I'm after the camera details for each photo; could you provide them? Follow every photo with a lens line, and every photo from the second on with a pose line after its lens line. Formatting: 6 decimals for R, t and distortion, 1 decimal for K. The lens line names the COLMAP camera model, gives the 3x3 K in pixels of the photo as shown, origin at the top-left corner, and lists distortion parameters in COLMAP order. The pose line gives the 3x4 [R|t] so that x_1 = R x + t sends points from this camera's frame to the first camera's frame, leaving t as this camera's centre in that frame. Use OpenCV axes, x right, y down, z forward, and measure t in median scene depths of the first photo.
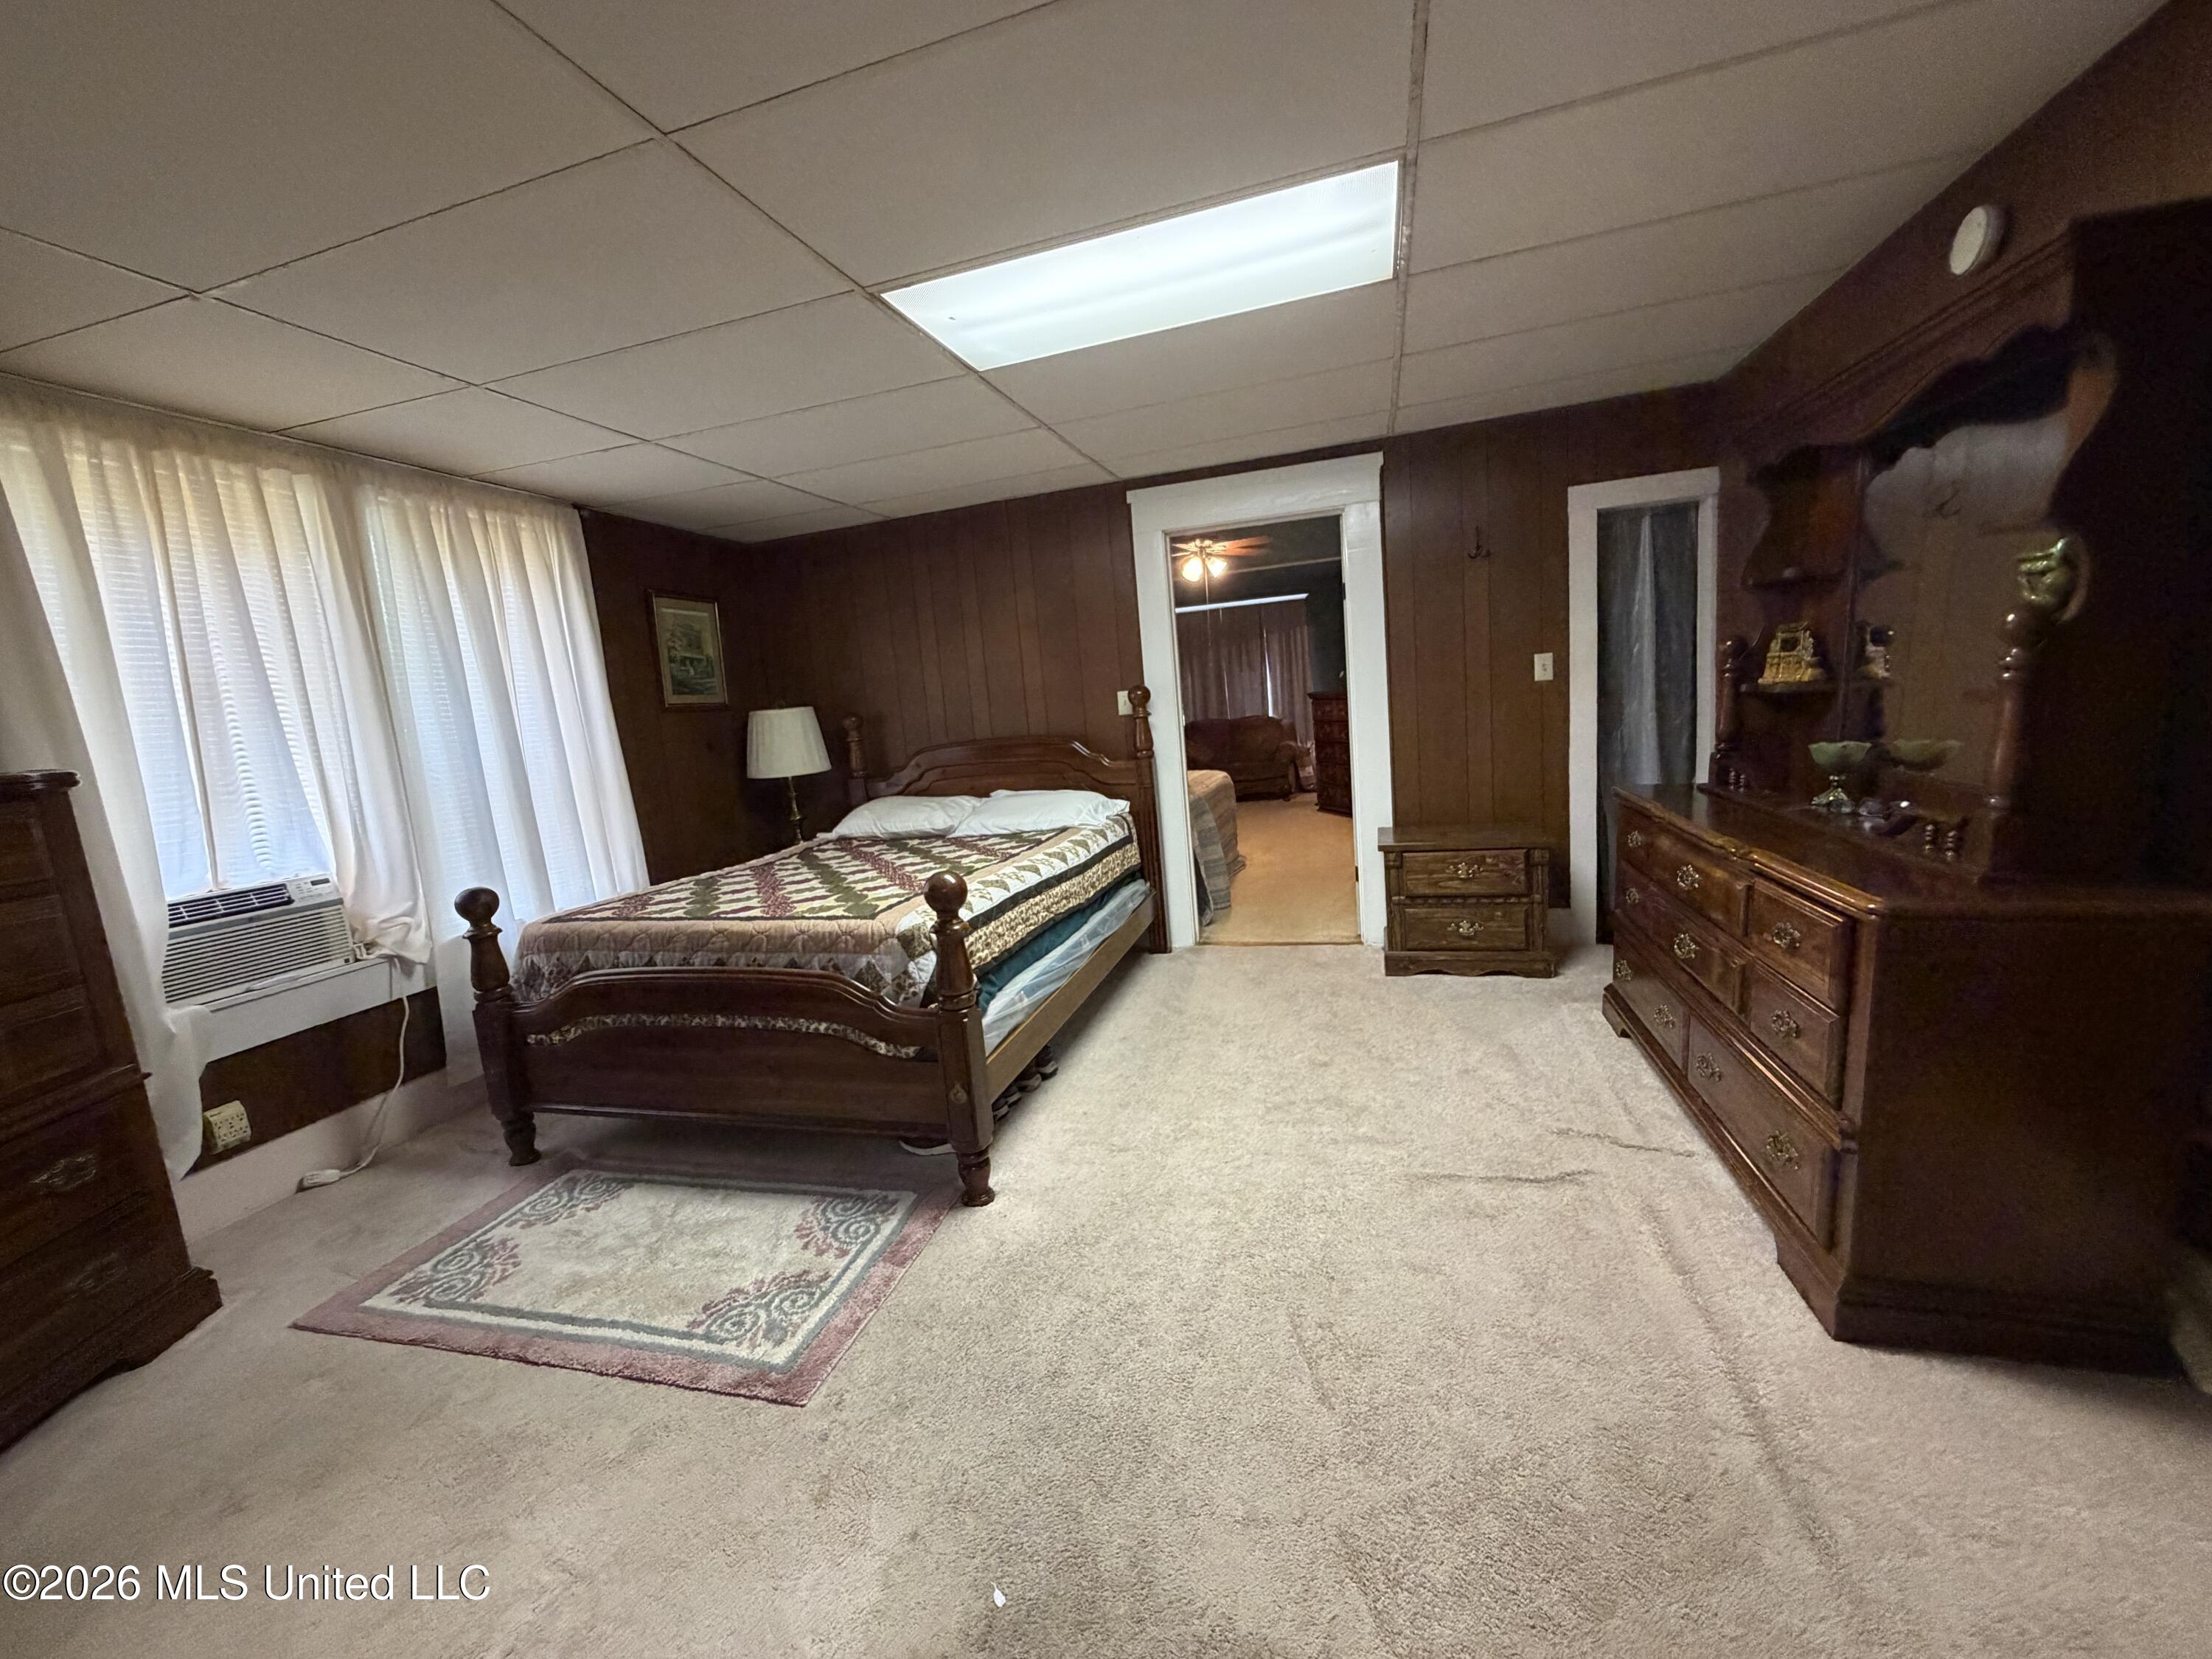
lens RADIAL K [[886.2, 0, 1101.0], [0, 886.2, 839.9], [0, 0, 1]] dist [0.002918, 0.000172]
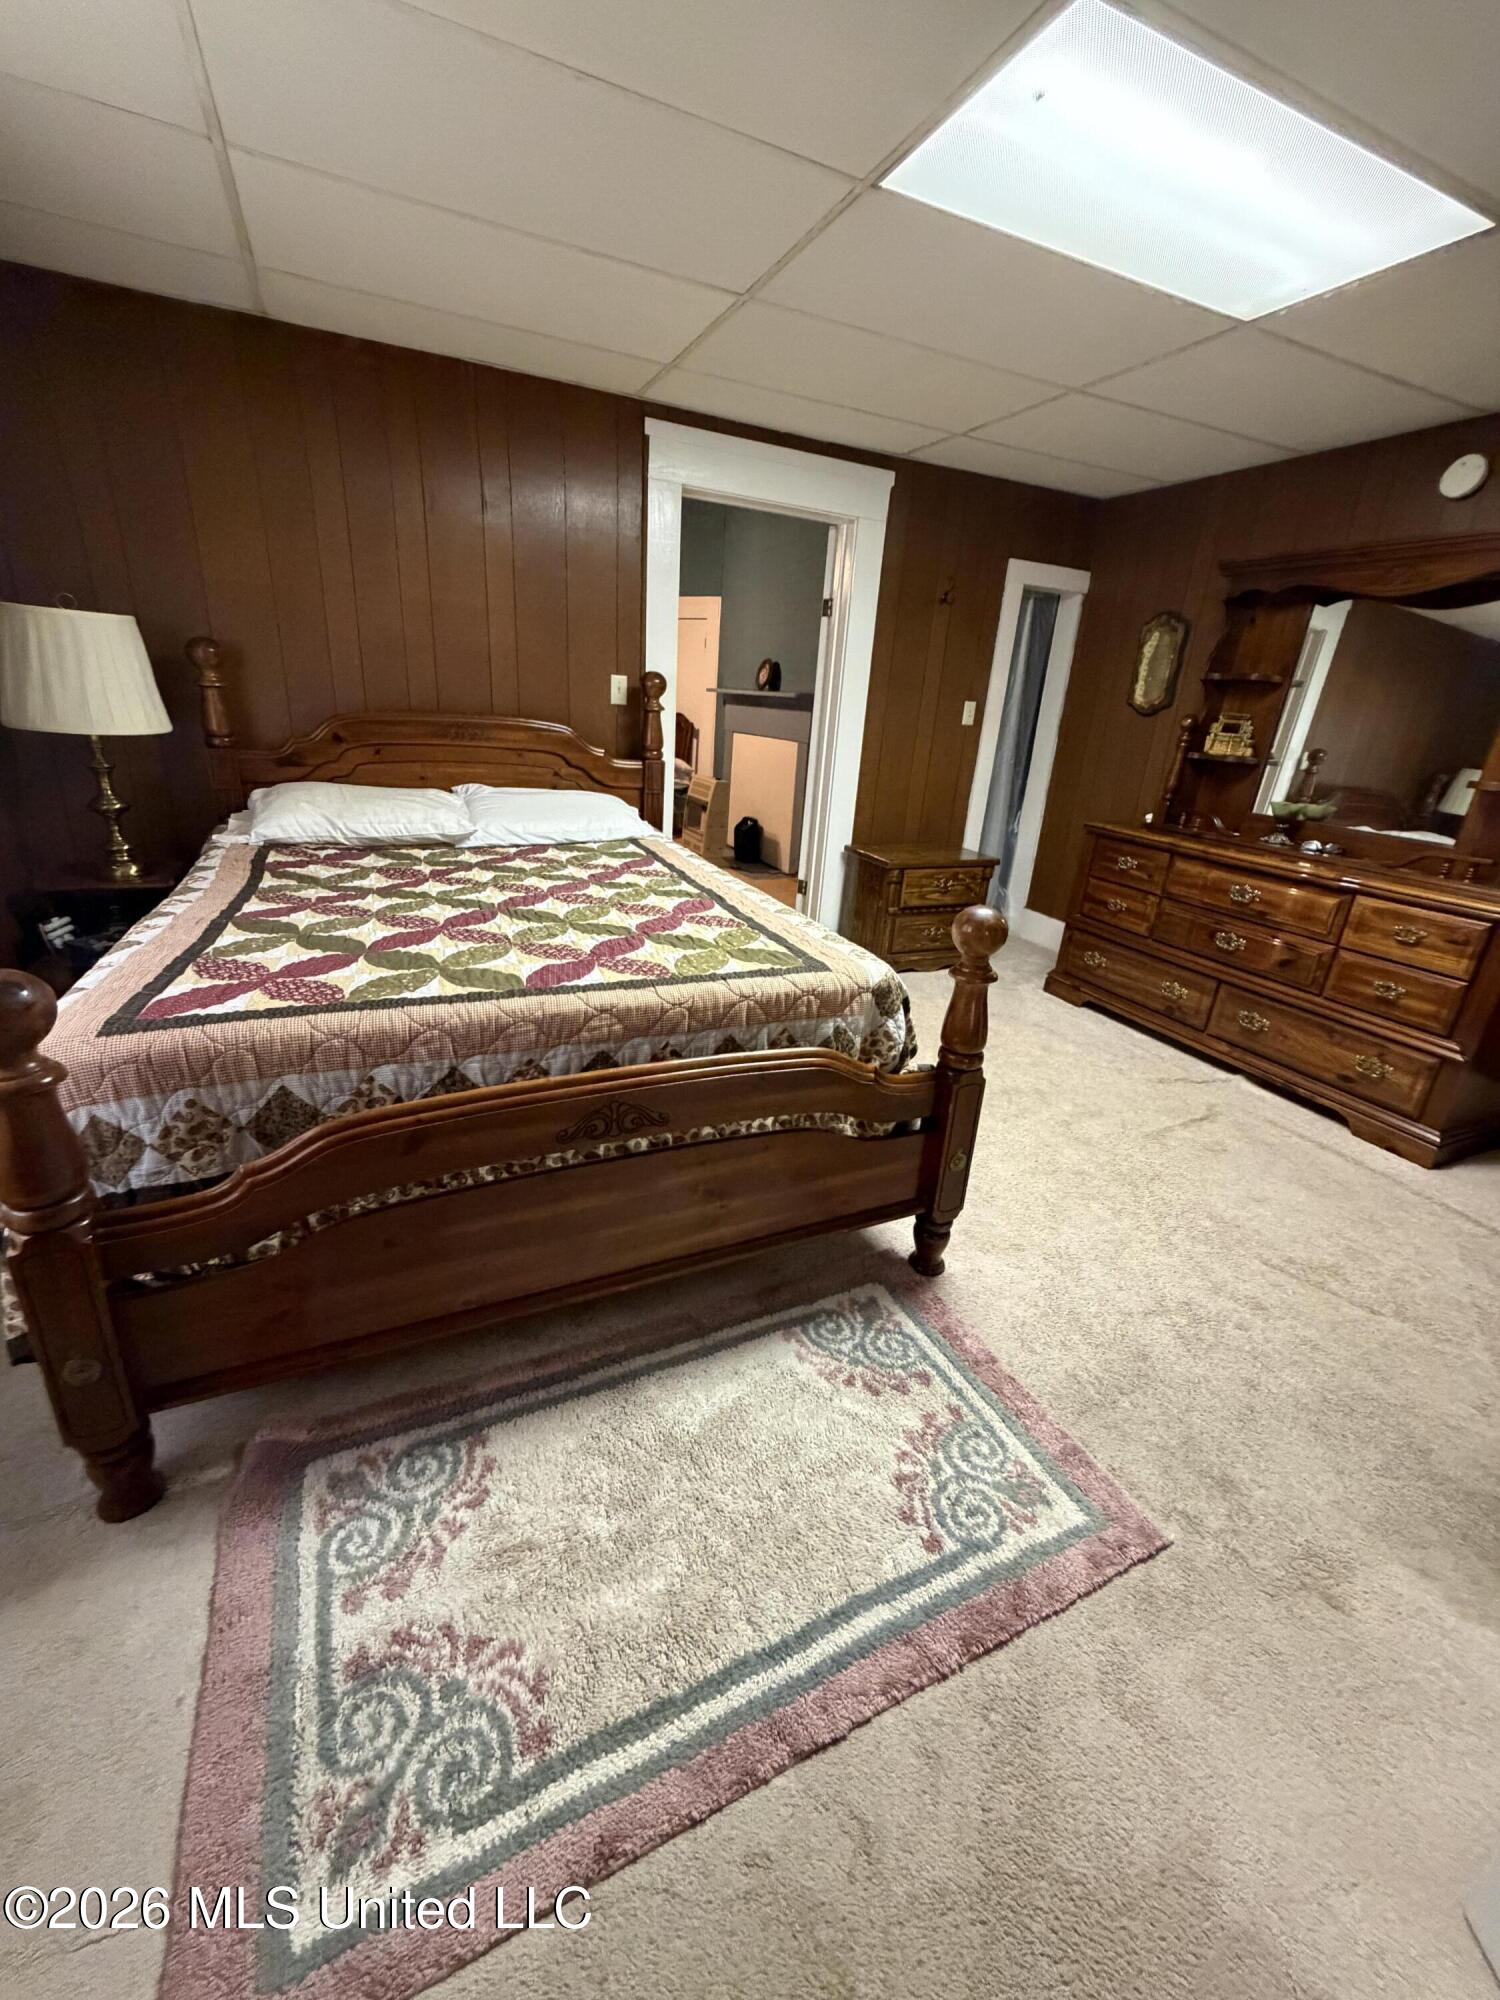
lens RADIAL K [[801.2, 0, 744.4], [0, 801.2, 999.3], [0, 0, 1]] dist [0.002918, 0.000172]
pose [[0.737167, -0.108977, 0.666865, -0.545979], [-0.021999, 0.982515, 0.184878, -0.007675], [-0.675352, -0.150956, 0.721881, 0.393903]]
